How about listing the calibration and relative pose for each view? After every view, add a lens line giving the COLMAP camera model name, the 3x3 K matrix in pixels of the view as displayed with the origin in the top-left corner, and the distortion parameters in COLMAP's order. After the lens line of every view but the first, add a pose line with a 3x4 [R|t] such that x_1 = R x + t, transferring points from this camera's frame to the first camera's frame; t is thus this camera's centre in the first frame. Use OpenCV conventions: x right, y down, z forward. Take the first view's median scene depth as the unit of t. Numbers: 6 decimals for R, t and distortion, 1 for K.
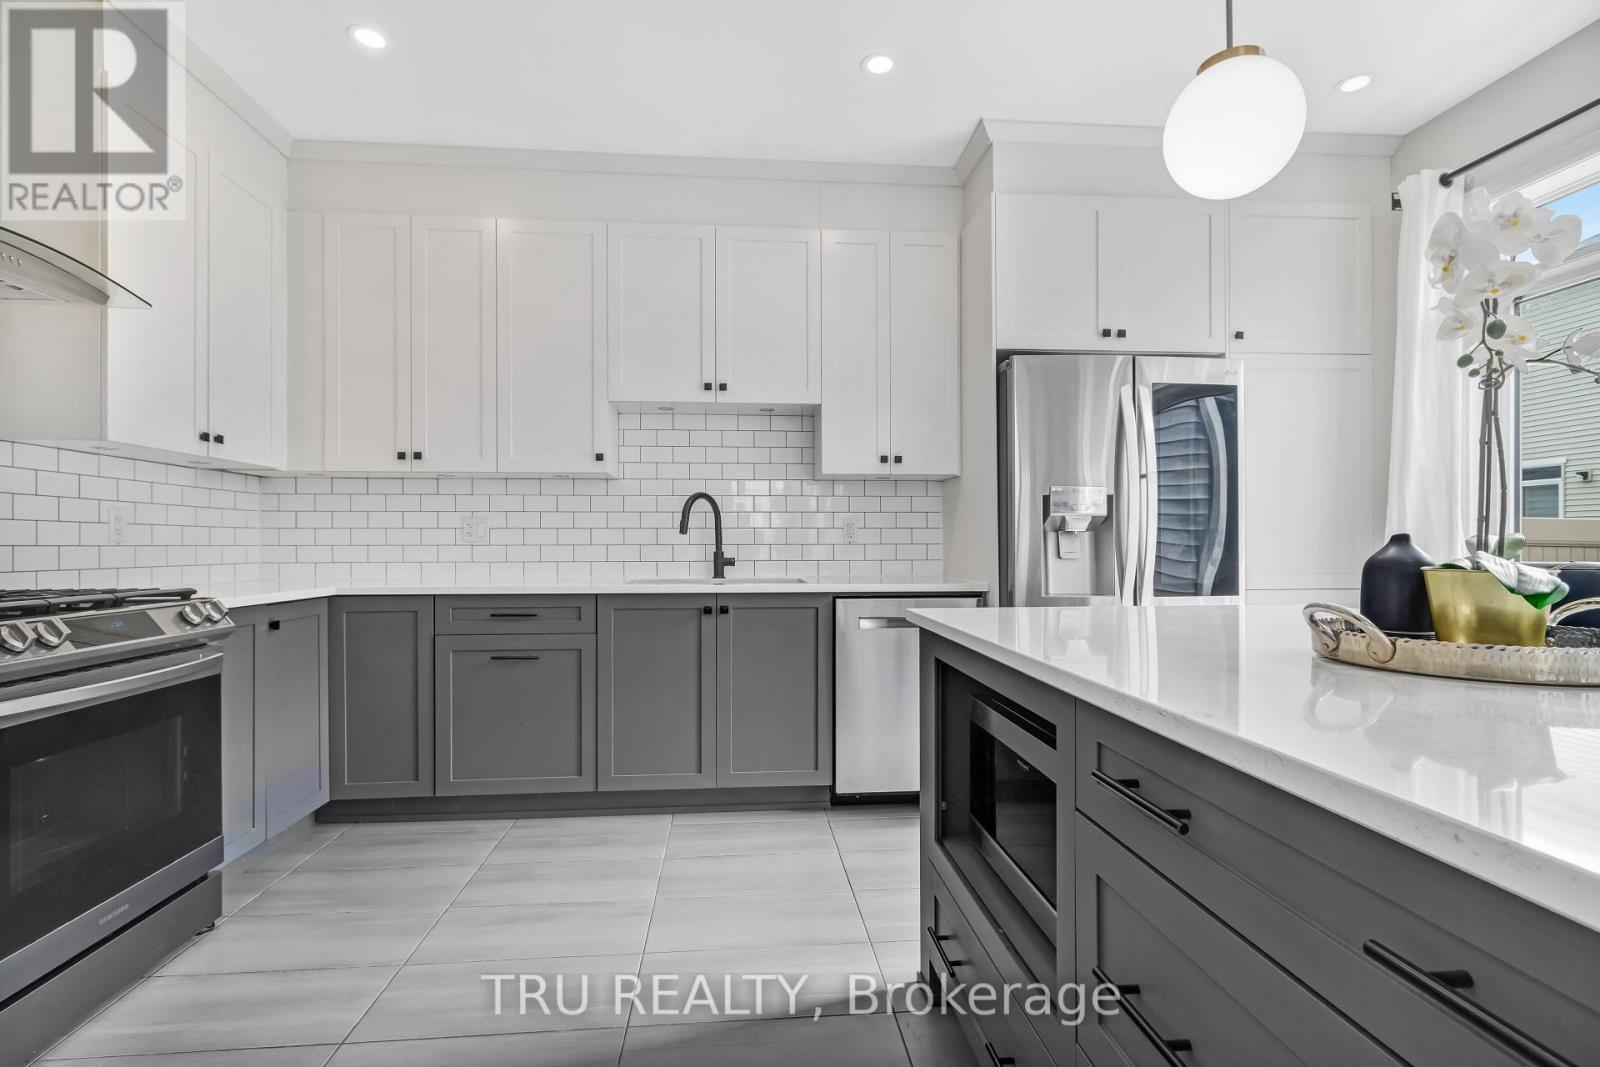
lens RADIAL K [[755.9, 0, 795.0], [0, 755.9, 540.1], [0, 0, 1]] dist [0.002462, 0.000306]
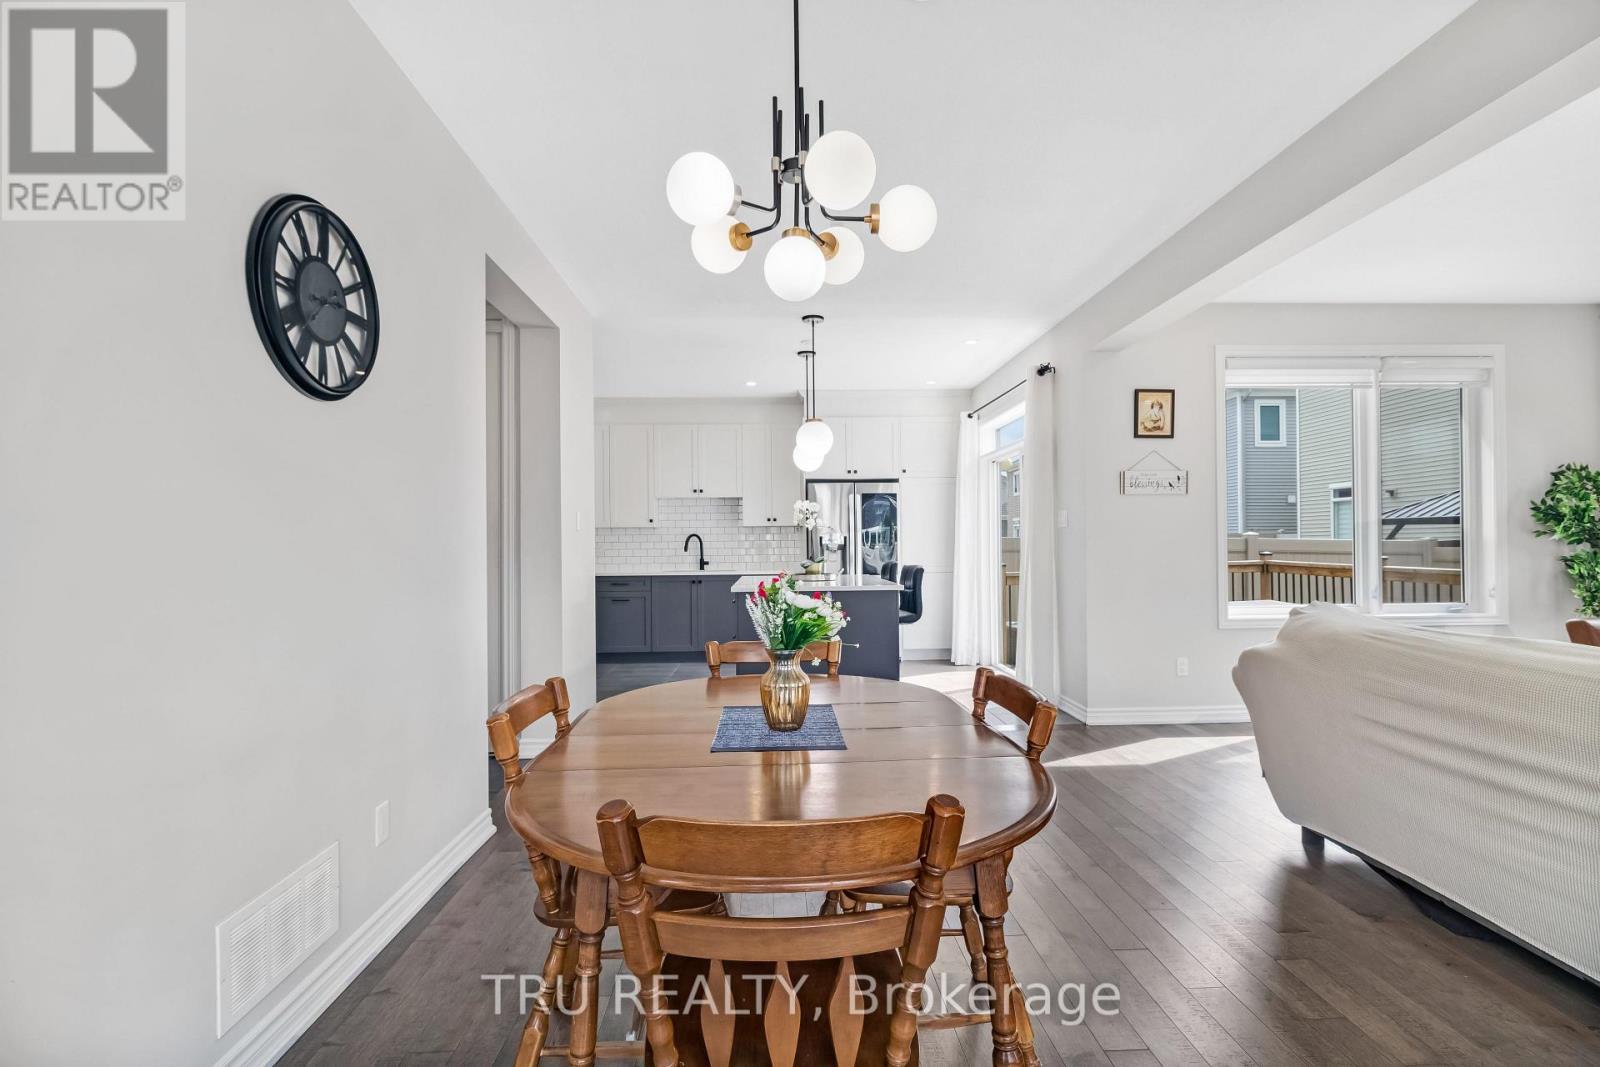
lens RADIAL K [[747.4, 0, 795.4], [0, 747.4, 541.7], [0, 0, 1]] dist [0.004433, -0.000233]
pose [[0.998873, -0.007107, -0.046919, 0.341057], [0.007129, 0.999975, 0.000298, -0.040733], [0.046915, -0.000632, 0.998899, -1.484892]]
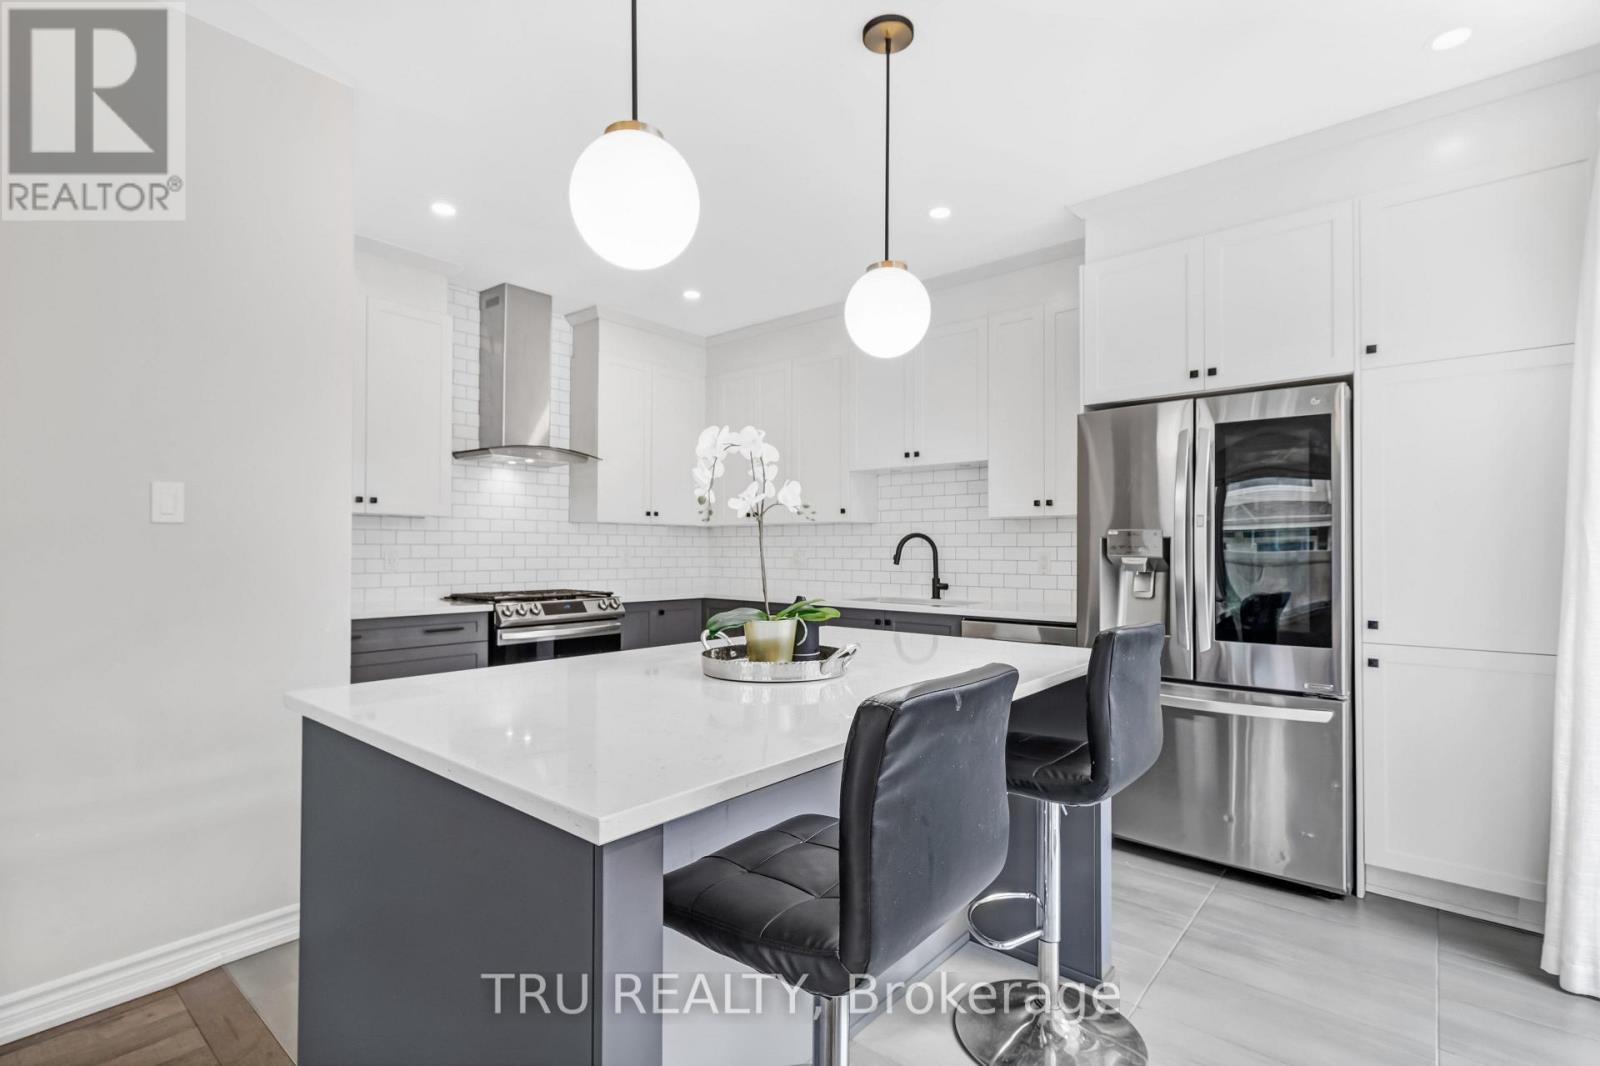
lens RADIAL K [[747.4, 0, 795.4], [0, 747.4, 541.2], [0, 0, 1]] dist [0.004433, -0.000233]
pose [[0.701814, -0.004505, -0.712346, 0.733056], [-0.000822, 0.999974, -0.007134, -0.043961], [0.712360, 0.005593, 0.701792, -0.070593]]
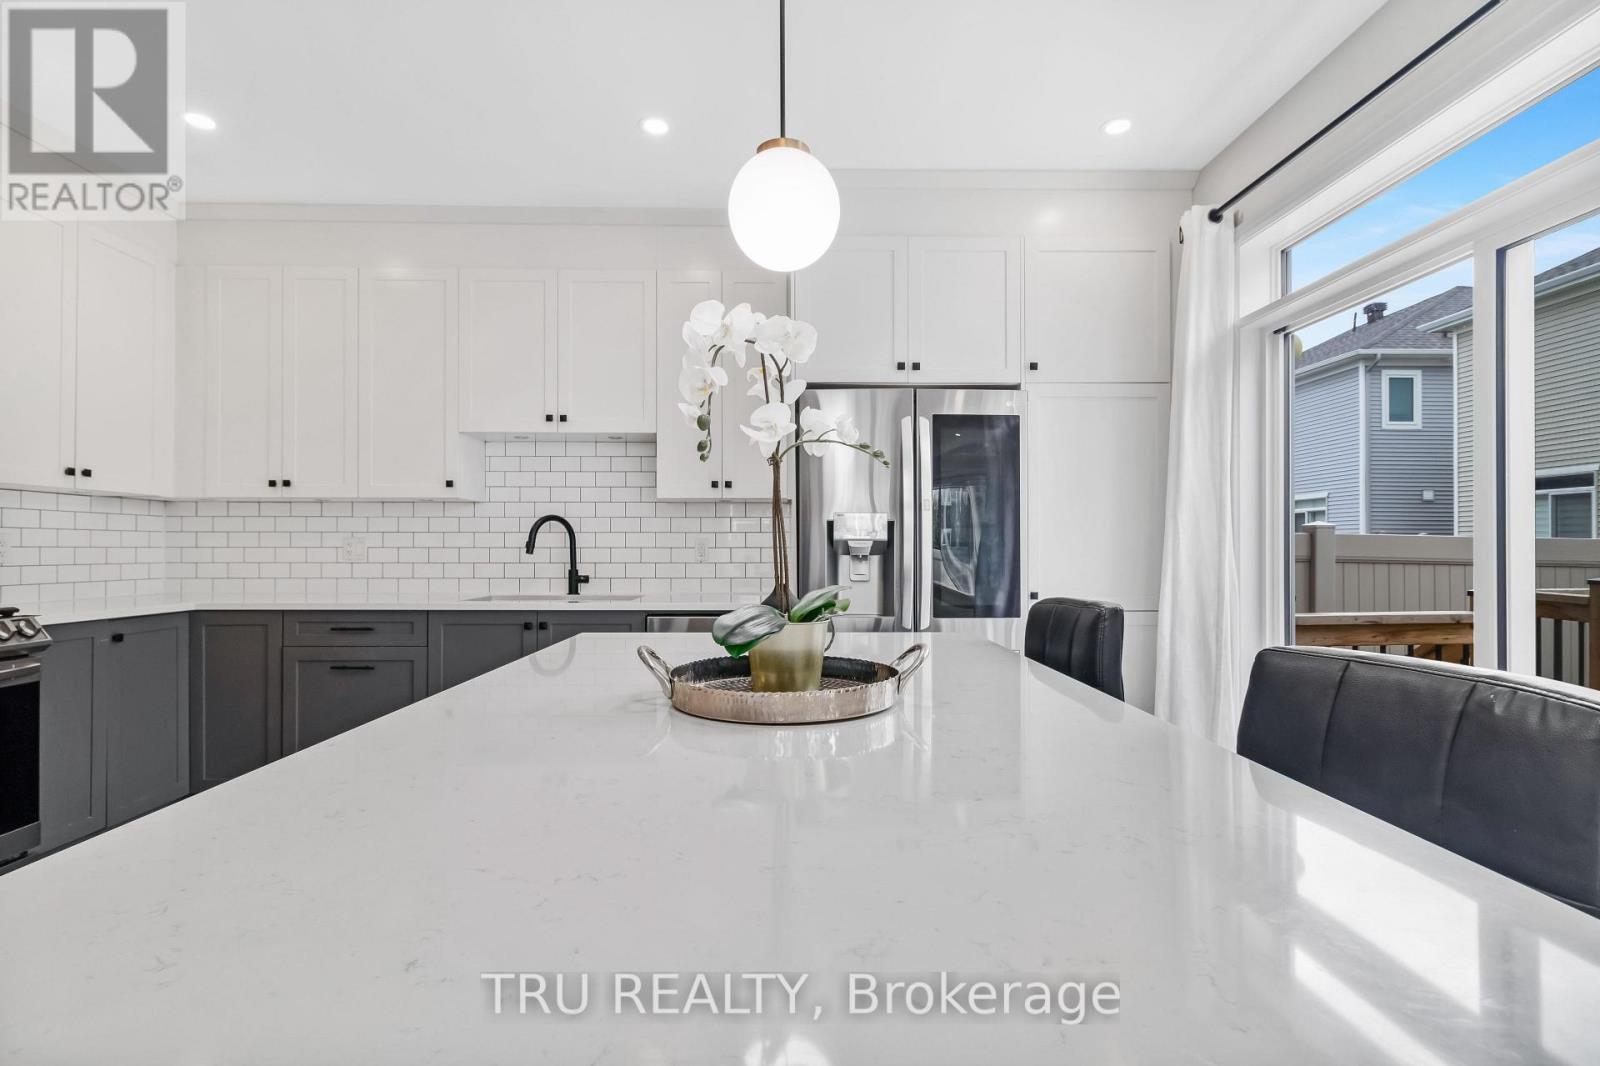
lens RADIAL K [[747.4, 0, 795.4], [0, 747.4, 541.2], [0, 0, 1]] dist [0.004433, -0.000233]
pose [[0.997775, 0.002471, -0.066629, 0.328617], [-0.002749, 0.999988, -0.004084, -0.024993], [0.066619, 0.004258, 0.997769, -0.046513]]
